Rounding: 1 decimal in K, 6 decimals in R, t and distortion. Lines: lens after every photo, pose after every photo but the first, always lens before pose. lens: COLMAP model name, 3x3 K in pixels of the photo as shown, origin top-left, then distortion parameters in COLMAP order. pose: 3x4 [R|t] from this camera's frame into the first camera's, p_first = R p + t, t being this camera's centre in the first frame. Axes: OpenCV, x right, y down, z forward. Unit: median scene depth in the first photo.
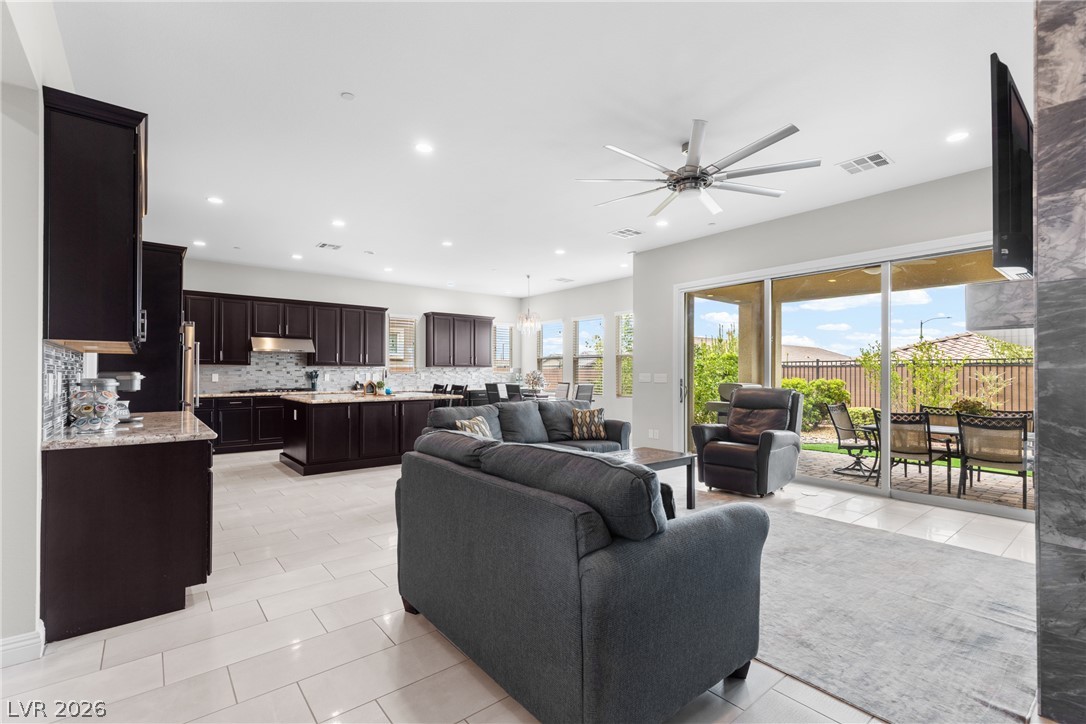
lens RADIAL K [[487.3, 0, 547.1], [0, 487.3, 368.1], [0, 0, 1]] dist [0.003049, -0.001124]
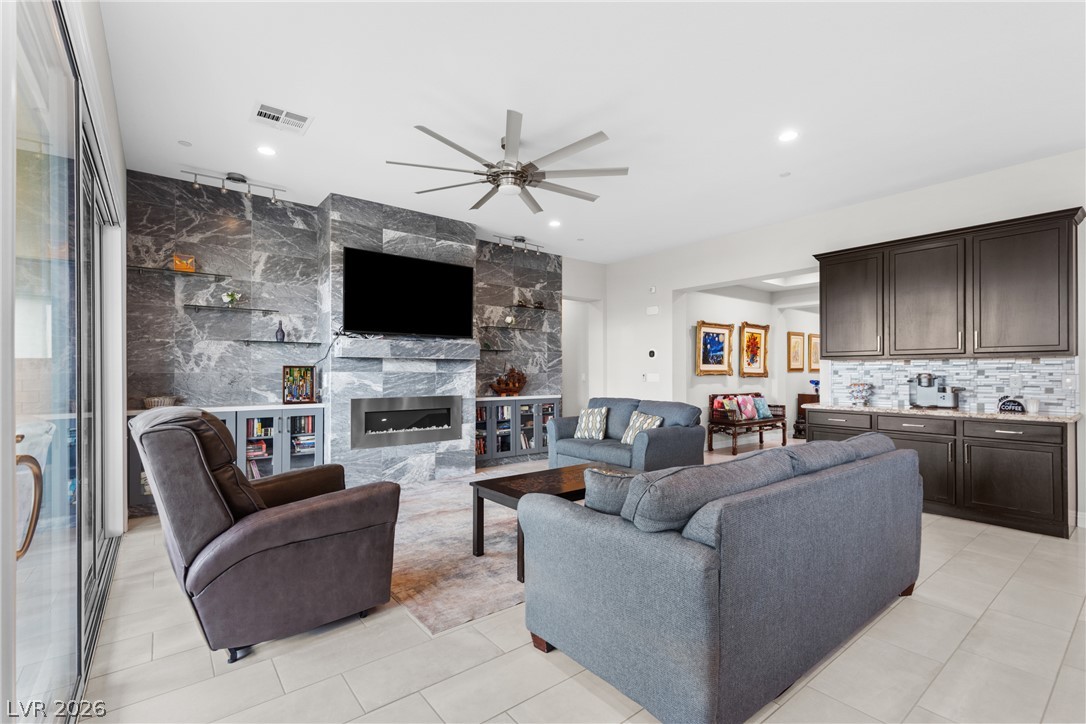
lens RADIAL K [[487.3, 0, 547.0], [0, 487.3, 369.6], [0, 0, 1]] dist [0.003049, -0.001124]
pose [[-0.999883, 0.000162, 0.015277, 0.090633], [-0.000118, 0.999832, -0.018328, 0.008311], [-0.015278, -0.018327, -0.999715, 0.890565]]
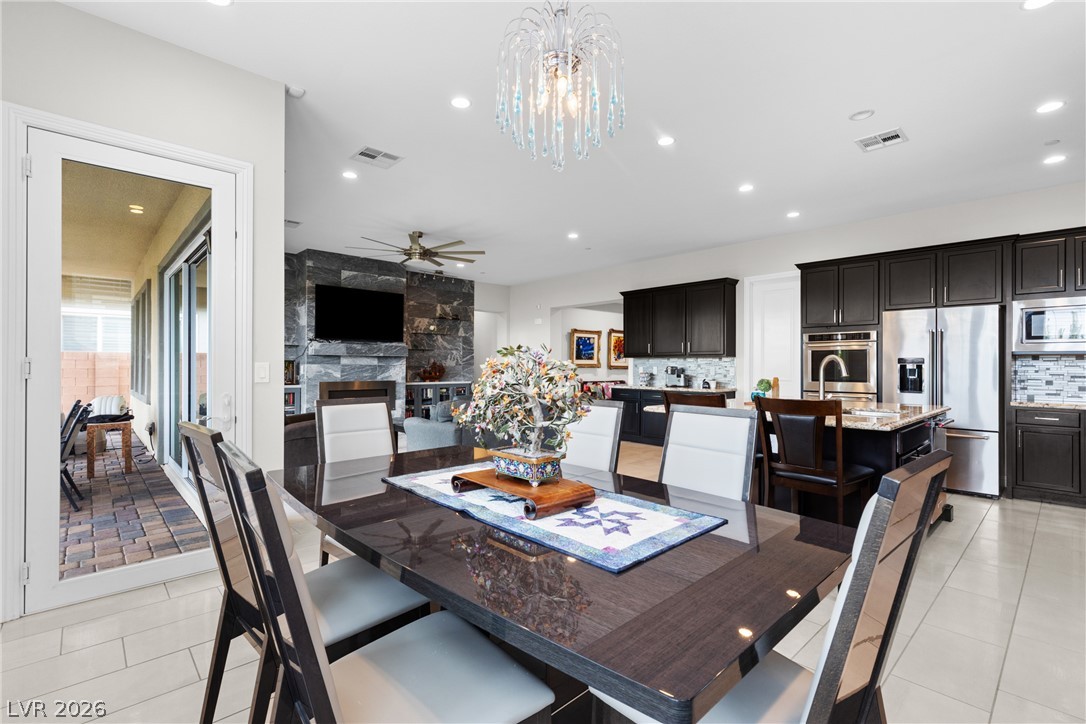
lens RADIAL K [[487.3, 0, 548.4], [0, 487.3, 359.8], [0, 0, 1]] dist [0.003049, -0.001124]
pose [[-0.997415, -0.003932, -0.071742, -0.020667], [-0.002248, 0.999720, -0.023539, 0.012112], [0.071814, -0.023317, -0.997145, 1.233662]]
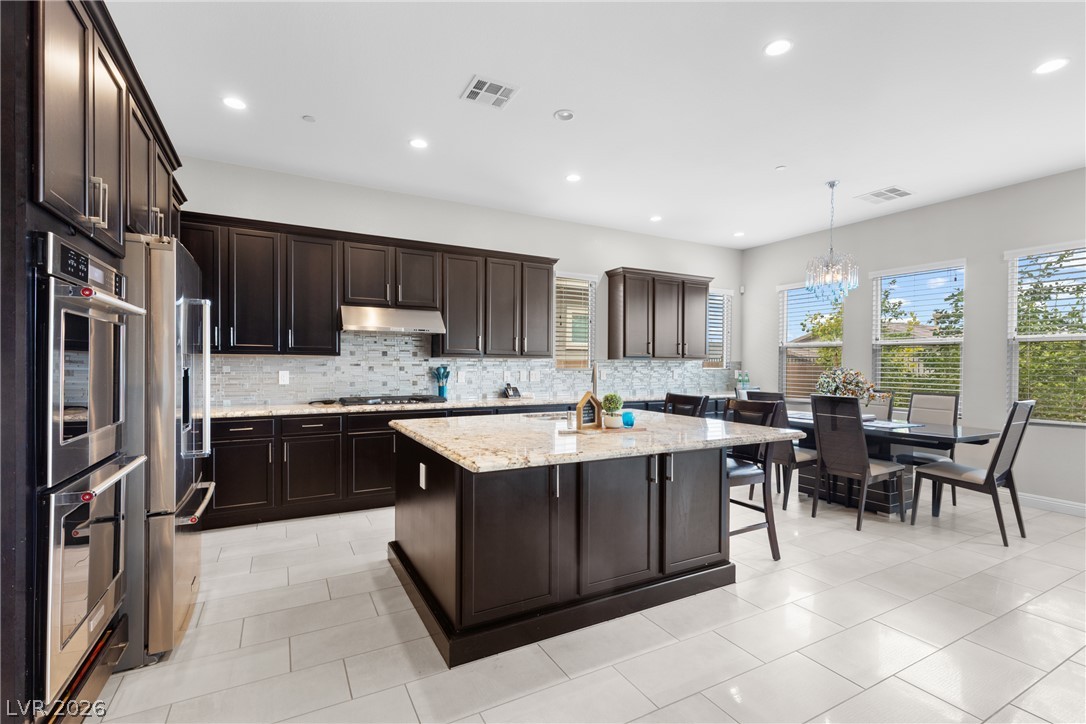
lens RADIAL K [[487.3, 0, 539.0], [0, 487.3, 364.9], [0, 0, 1]] dist [0.003049, -0.001124]
pose [[0.979394, 0.005600, -0.201881, -0.249709], [-0.003486, 0.999935, 0.010825, -0.002061], [0.201929, -0.009899, 0.979350, 0.457271]]
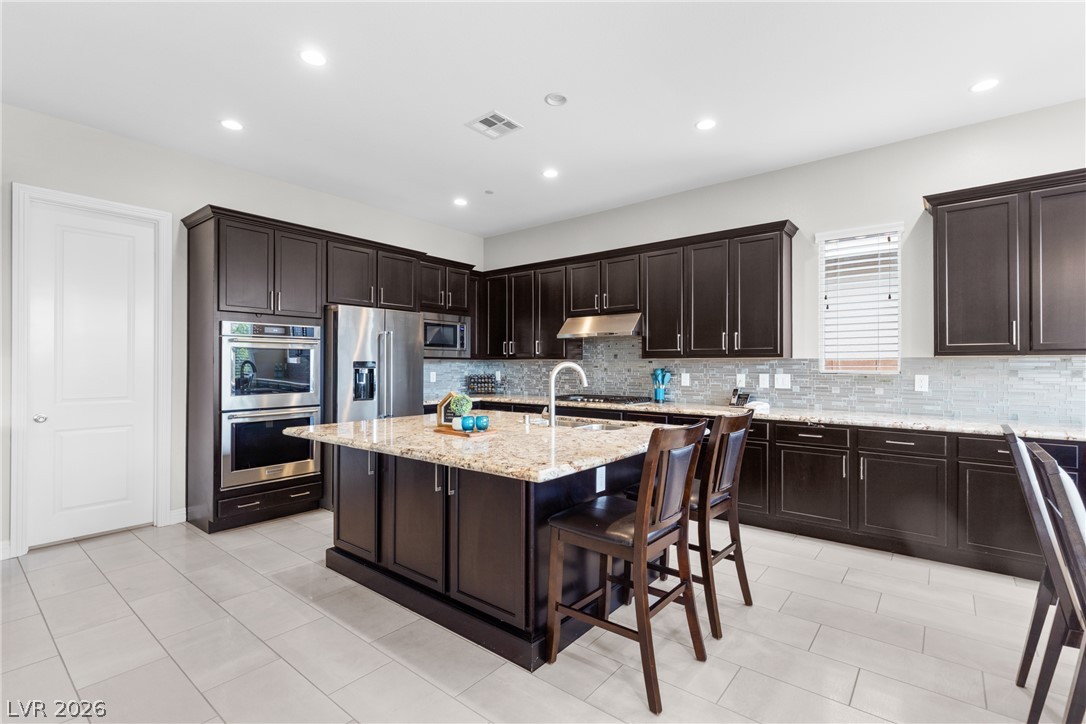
lens RADIAL K [[487.3, 0, 553.0], [0, 487.3, 363.1], [0, 0, 1]] dist [0.003049, -0.001124]
pose [[0.206217, -0.003800, -0.978499, 0.051532], [0.011067, 0.999938, -0.001551, 0.000038], [0.978444, -0.010510, 0.206246, 0.773823]]
